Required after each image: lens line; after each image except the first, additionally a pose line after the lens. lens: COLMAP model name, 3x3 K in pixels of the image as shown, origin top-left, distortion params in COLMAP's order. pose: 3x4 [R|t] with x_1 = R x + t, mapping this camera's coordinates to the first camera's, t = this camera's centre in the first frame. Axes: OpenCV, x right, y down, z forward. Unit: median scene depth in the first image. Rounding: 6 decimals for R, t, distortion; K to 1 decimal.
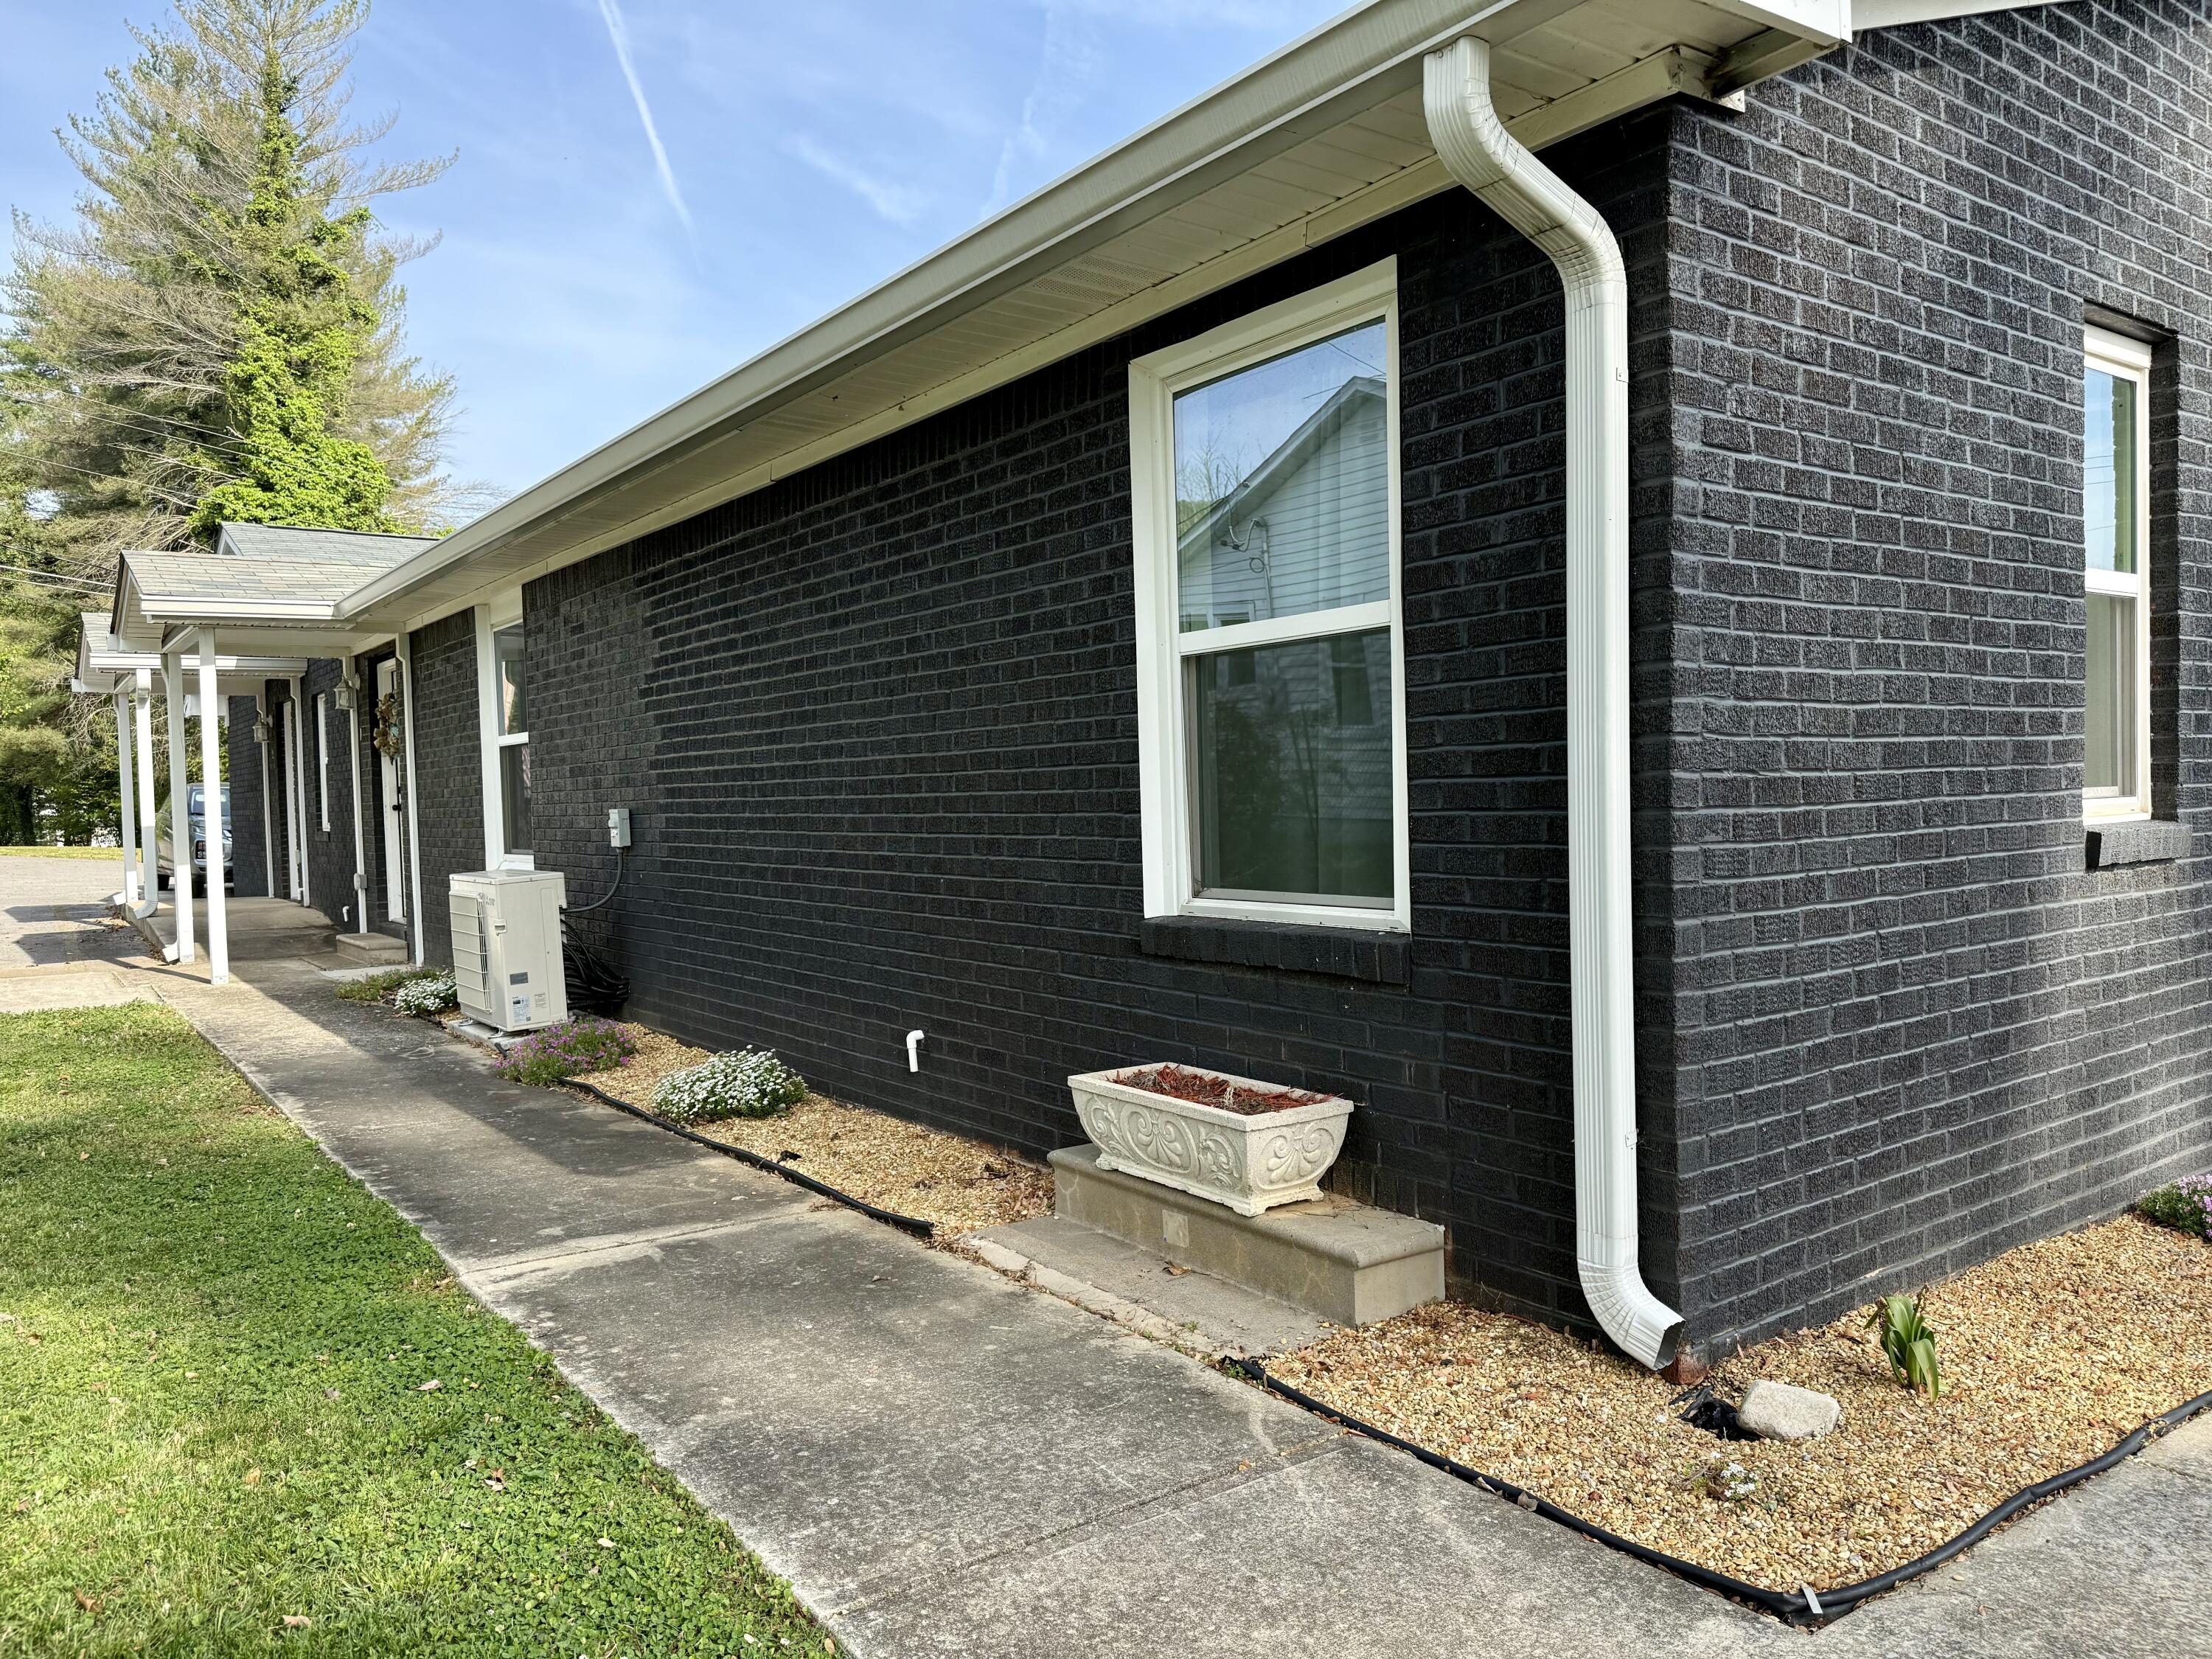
lens RADIAL K [[1553.1, 0, 1107.3], [0, 1553.1, 835.5], [0, 0, 1]] dist [0.042714, -0.045313]
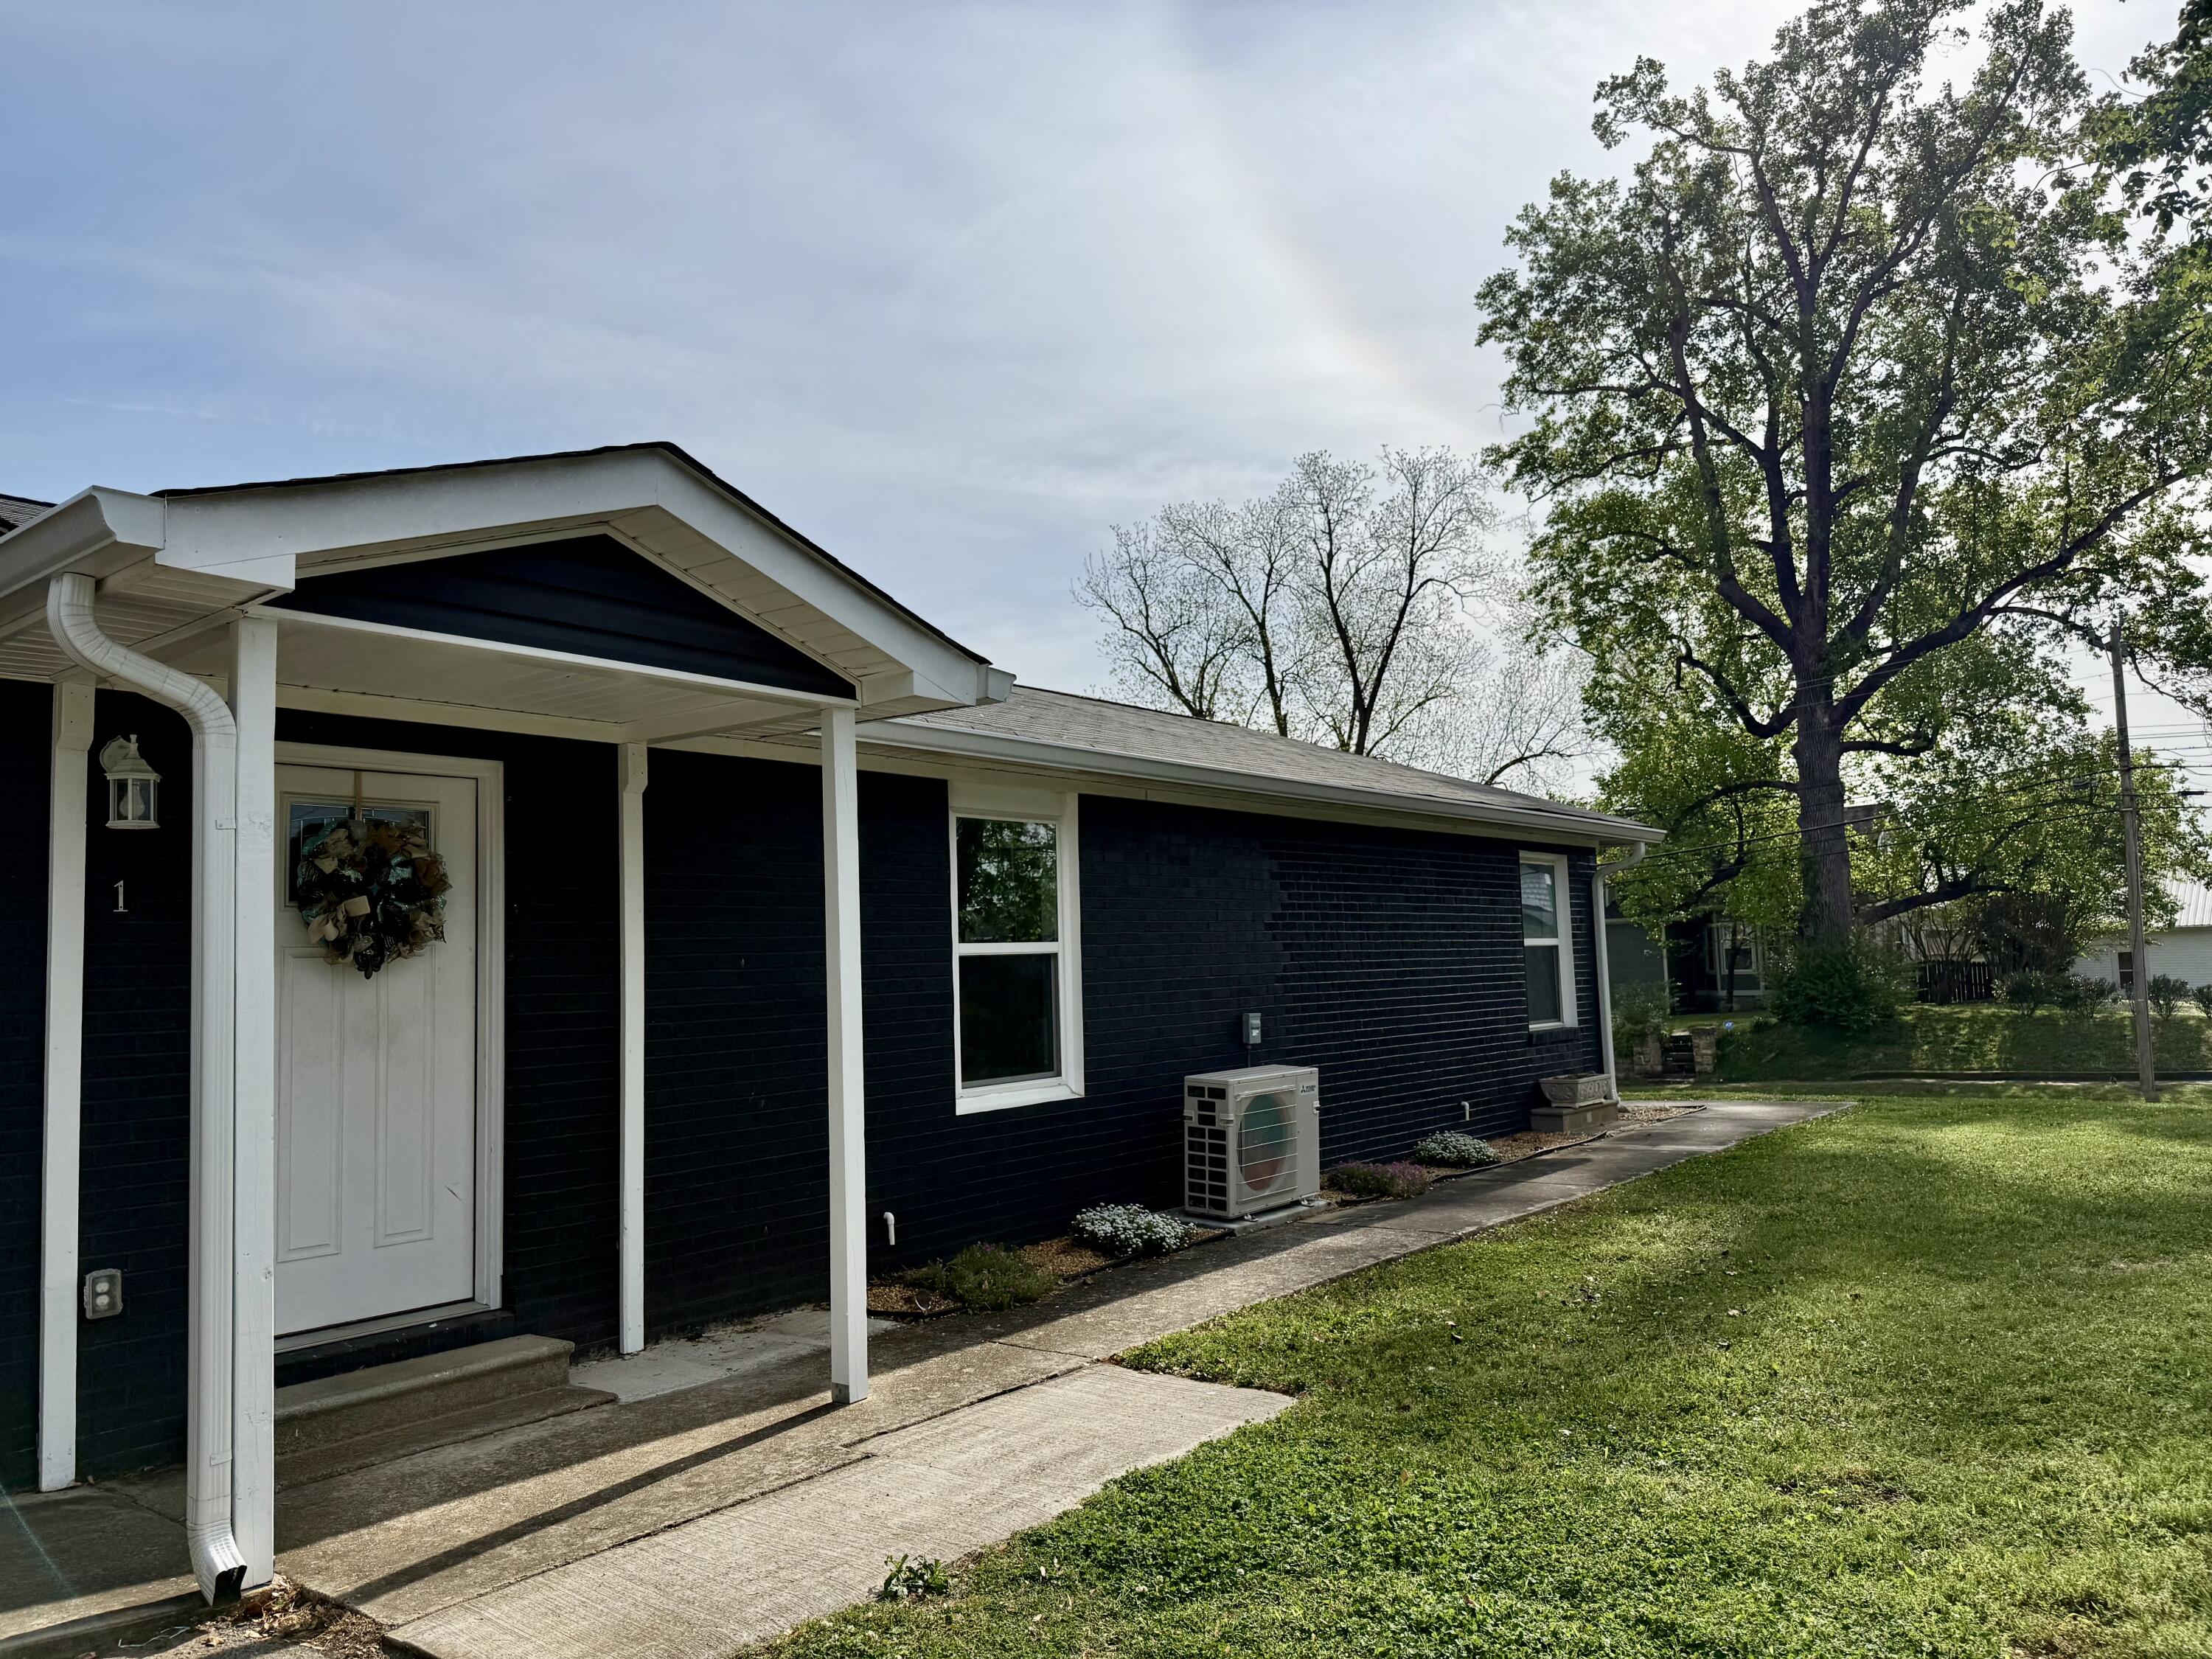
lens RADIAL K [[1543.7, 0, 1073.5], [0, 1543.7, 841.4], [0, 0, 1]] dist [0.009559, -0.026958]
pose [[-0.239189, 0.111868, 0.964507, -2.712080], [0.064099, 0.992993, -0.099276, -0.074076], [-0.968855, 0.038079, -0.244683, 2.595766]]
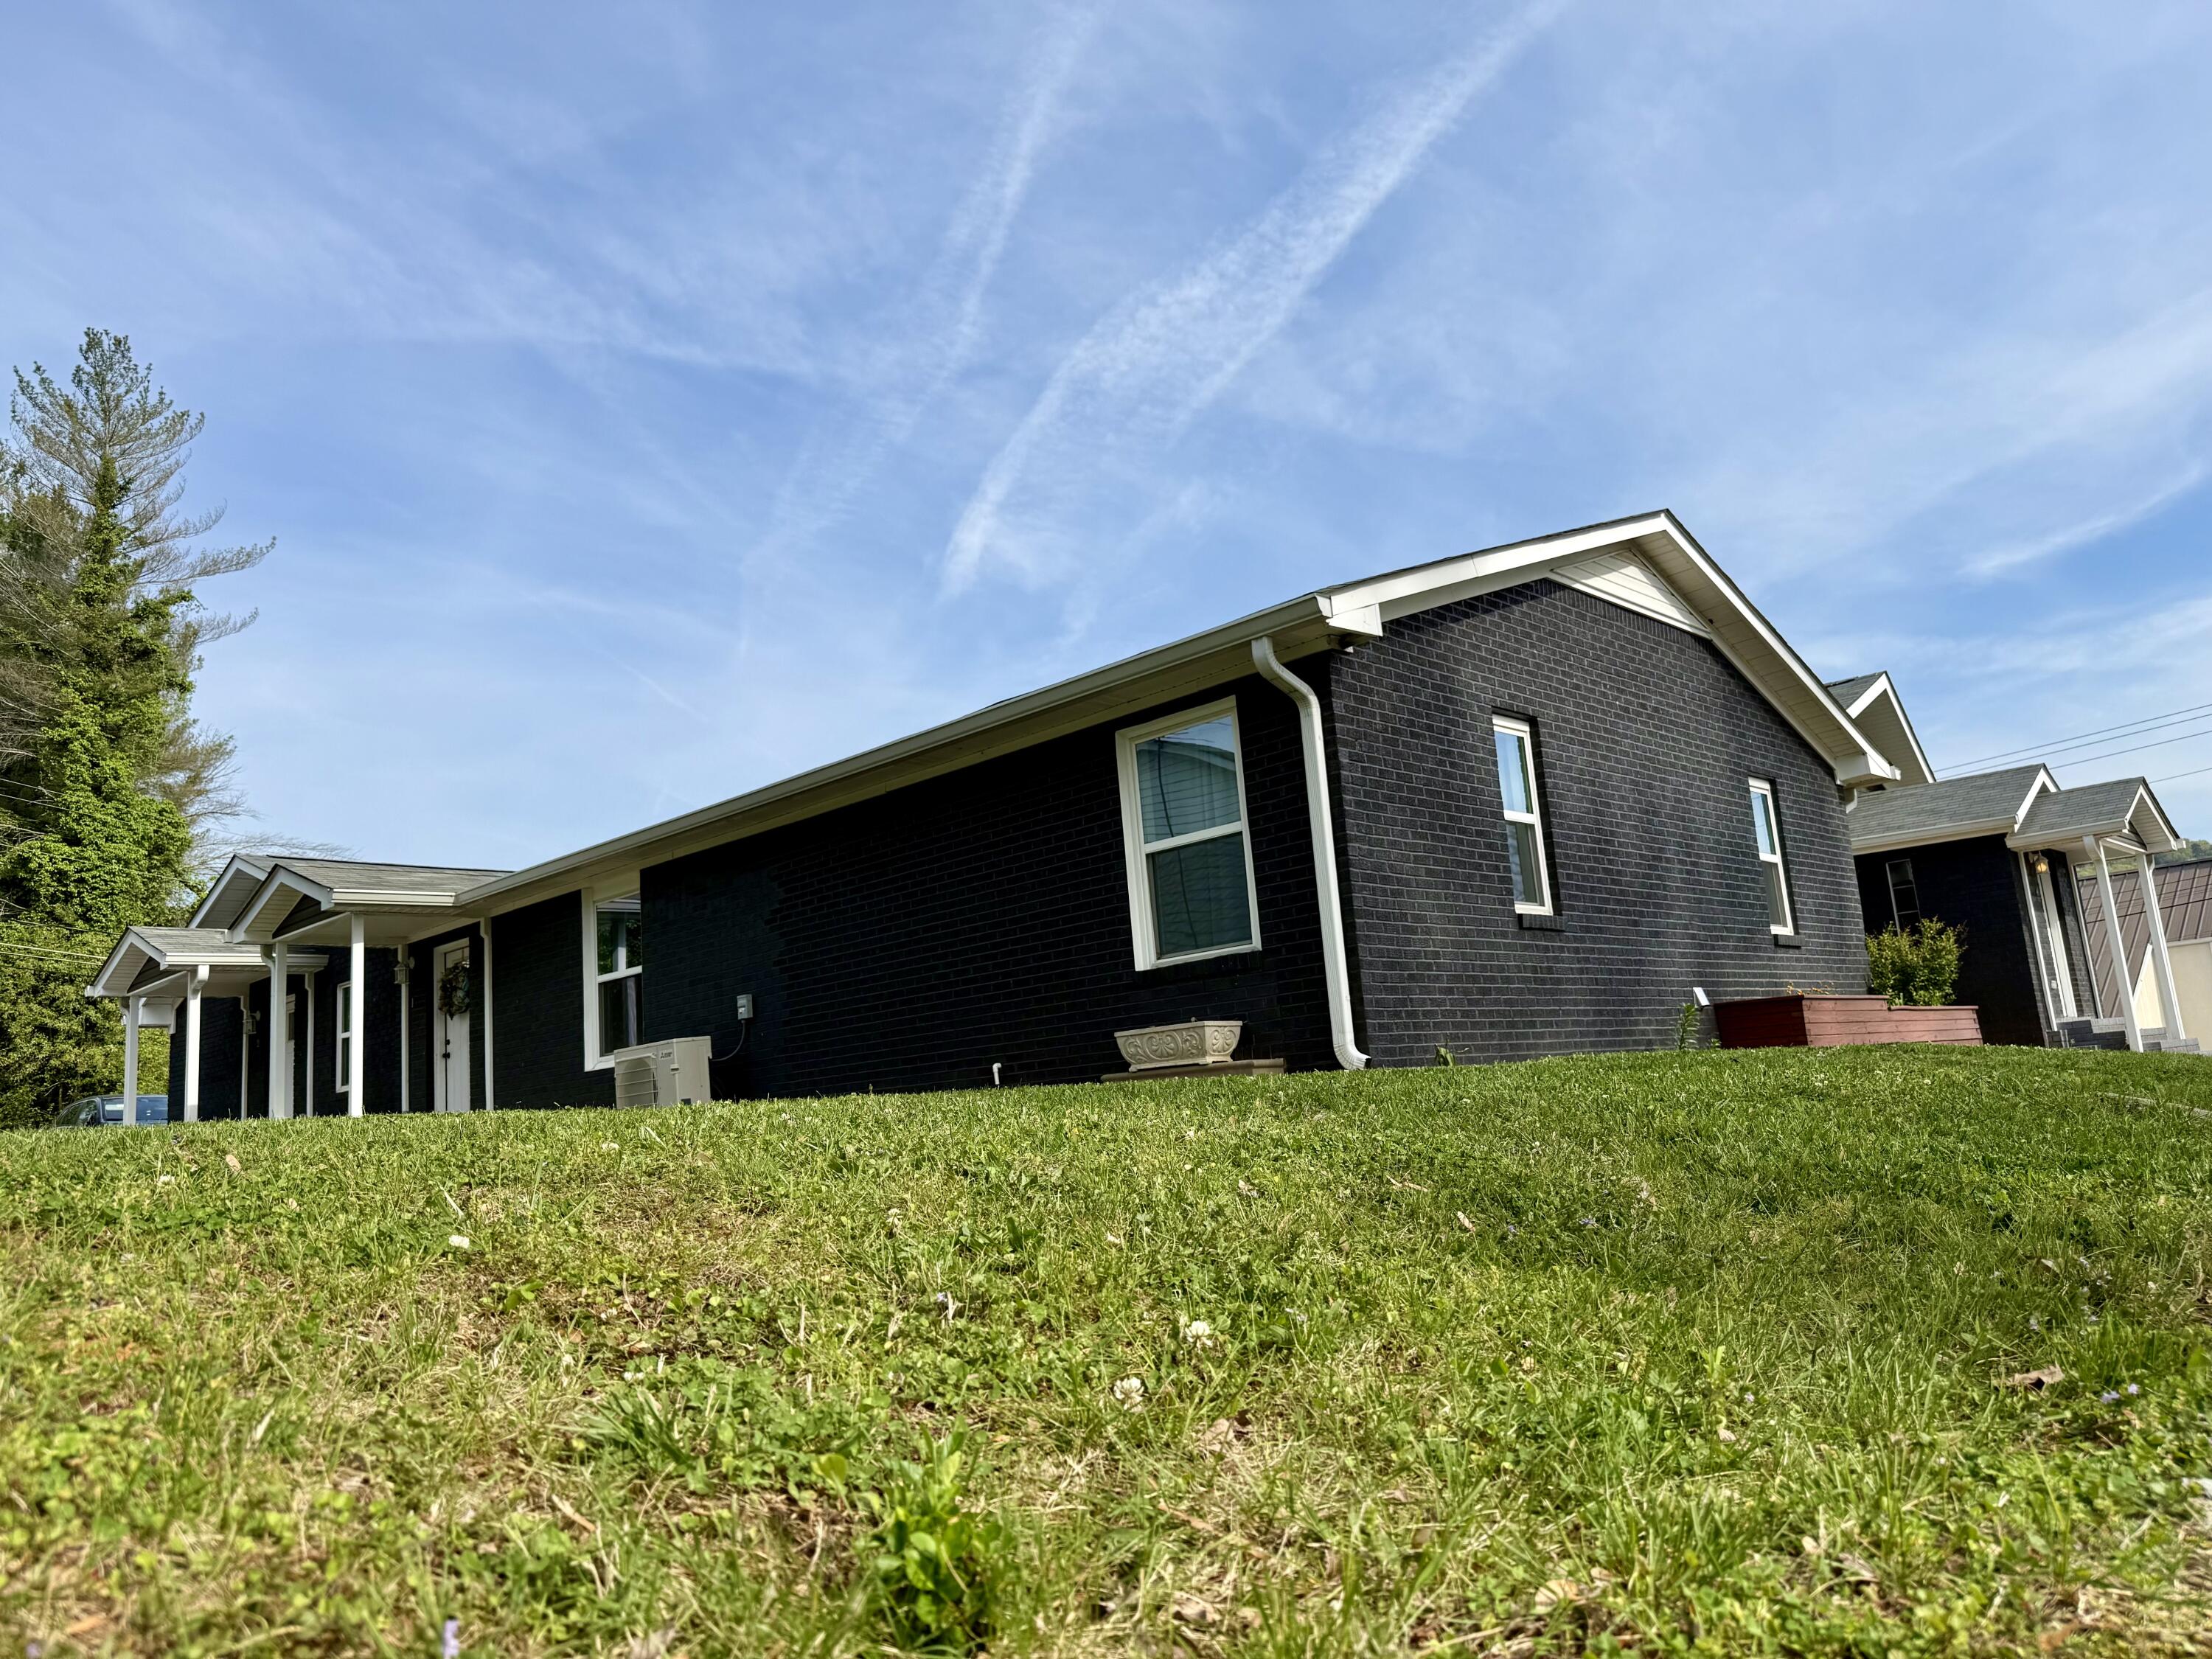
lens RADIAL K [[1542.5, 0, 1096.8], [0, 1542.5, 857.1], [0, 0, 1]] dist [0.046284, -0.047202]
pose [[0.985078, -0.023691, 0.170470, -0.401562], [0.057605, 0.978738, -0.196861, 0.323081], [-0.162181, 0.203744, 0.965498, -1.155691]]
